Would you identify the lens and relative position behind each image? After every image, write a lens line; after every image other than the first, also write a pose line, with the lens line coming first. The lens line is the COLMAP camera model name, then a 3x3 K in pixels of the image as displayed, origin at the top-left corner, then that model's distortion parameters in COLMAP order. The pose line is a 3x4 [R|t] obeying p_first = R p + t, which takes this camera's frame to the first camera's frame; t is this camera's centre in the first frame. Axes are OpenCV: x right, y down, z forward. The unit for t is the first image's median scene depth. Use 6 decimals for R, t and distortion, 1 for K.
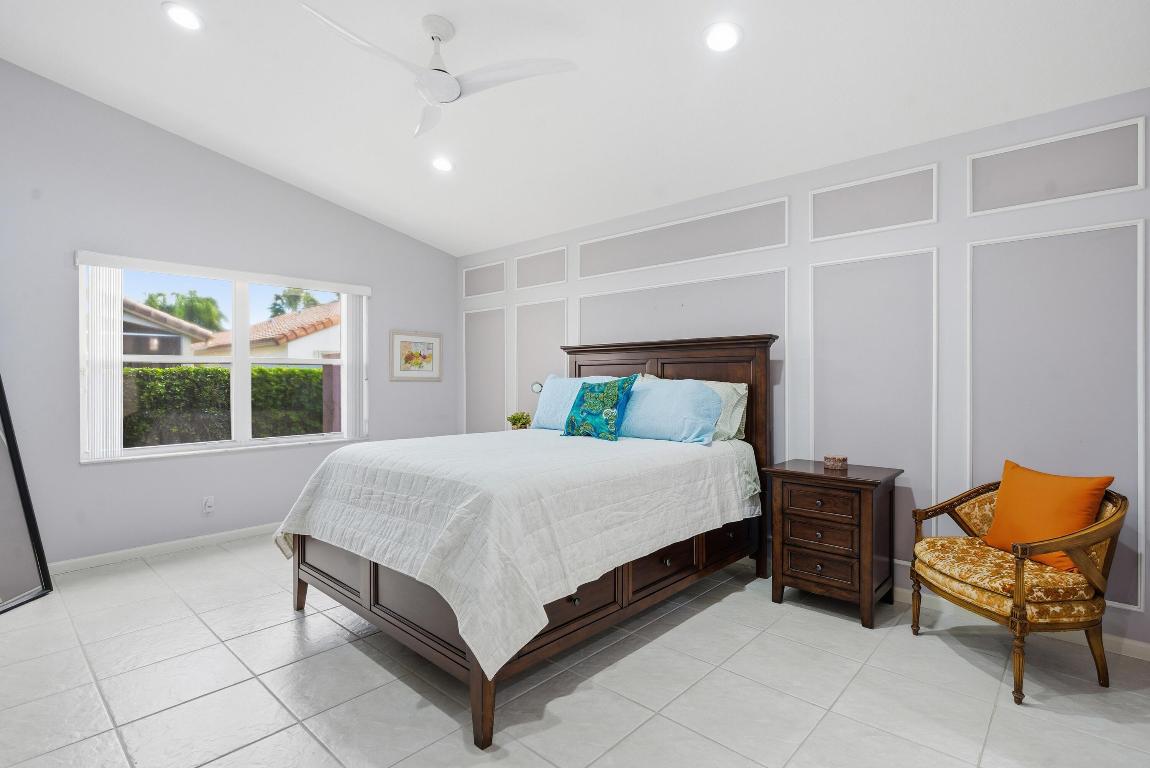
lens RADIAL K [[561.5, 0, 579.1], [0, 561.5, 380.7], [0, 0, 1]] dist [0.000055, 0.000941]
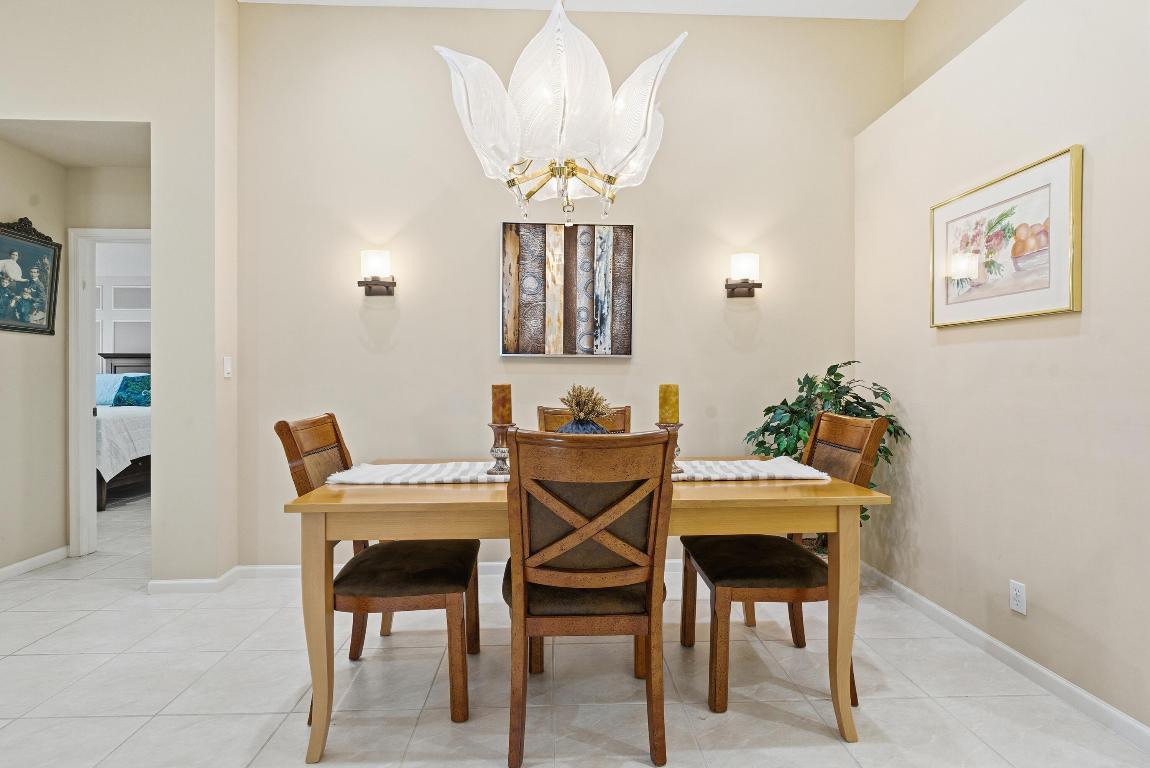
lens RADIAL K [[511.4, 0, 560.6], [0, 511.4, 378.3], [0, 0, 1]] dist [0.002691, -0.000199]
pose [[0.700579, 0.000813, 0.713574, -0.173701], [0.002115, 0.999993, -0.003215, 0.016484], [-0.713571, 0.003762, 0.700573, -1.037012]]
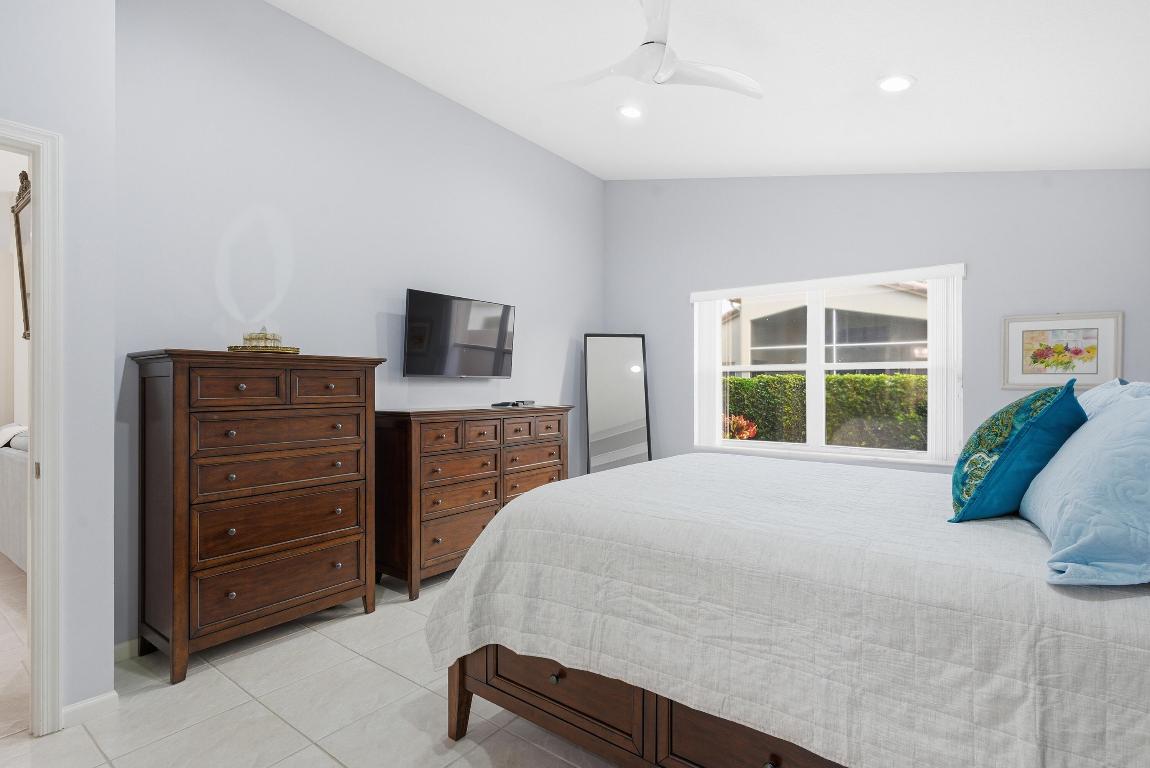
lens RADIAL K [[561.5, 0, 575.6], [0, 561.5, 386.1], [0, 0, 1]] dist [0.000055, 0.000941]
pose [[0.089168, 0.006625, -0.995995, 0.419559], [-0.004557, 0.999970, 0.006244, -0.006647], [0.996006, 0.003982, 0.089196, 0.528900]]
